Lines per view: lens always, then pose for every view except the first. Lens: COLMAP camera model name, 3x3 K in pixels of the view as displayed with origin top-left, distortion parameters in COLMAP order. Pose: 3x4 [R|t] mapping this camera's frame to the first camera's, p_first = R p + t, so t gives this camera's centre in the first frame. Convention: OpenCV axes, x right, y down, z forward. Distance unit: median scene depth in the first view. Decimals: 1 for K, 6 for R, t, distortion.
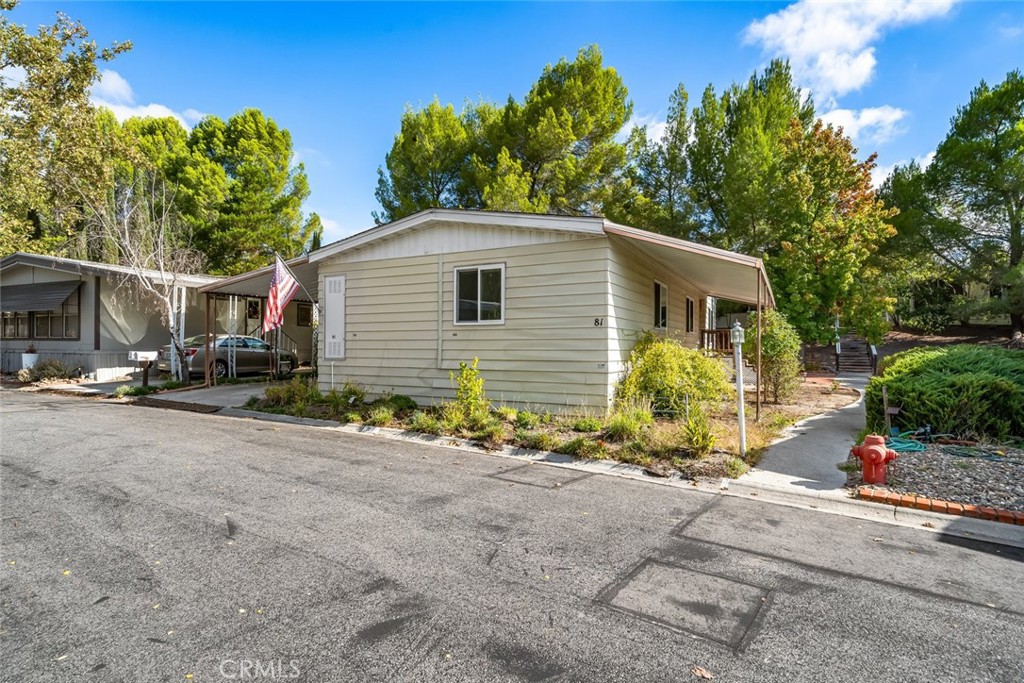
lens RADIAL K [[525.9, 0, 512.3], [0, 525.9, 339.9], [0, 0, 1]] dist [0.000752, 0.000027]
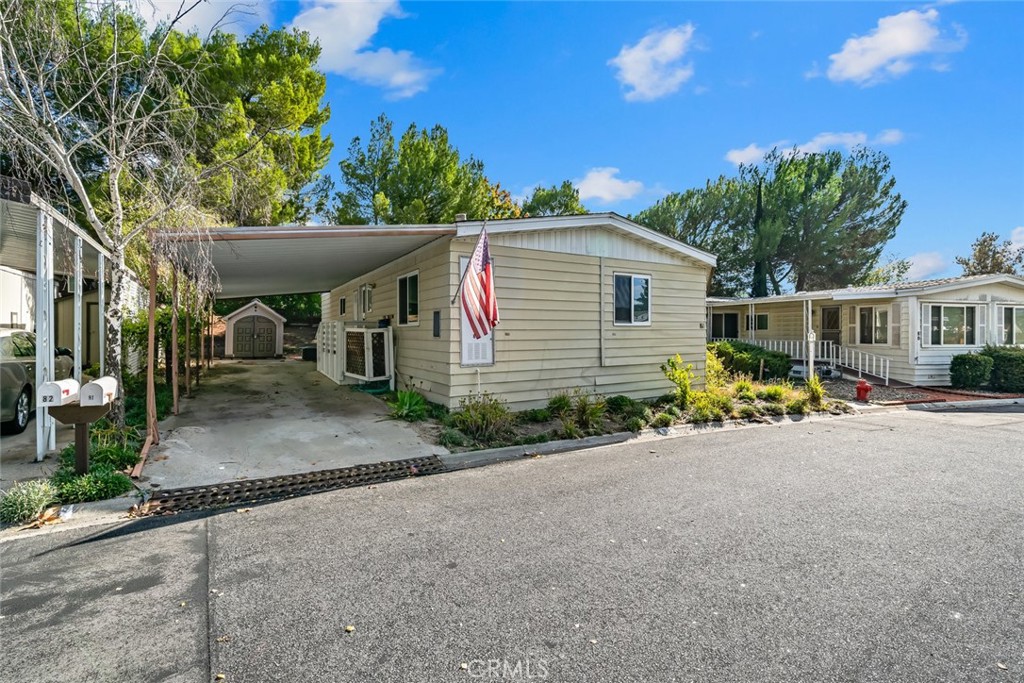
lens RADIAL K [[420.0, 0, 511.9], [0, 420.0, 332.9], [0, 0, 1]] dist [-0.000649, -0.000032]
pose [[0.551354, -0.000542, 0.834271, -0.883157], [-0.000018, 1.000000, 0.000661, -0.012061], [-0.834271, -0.000379, 0.551354, 0.648893]]
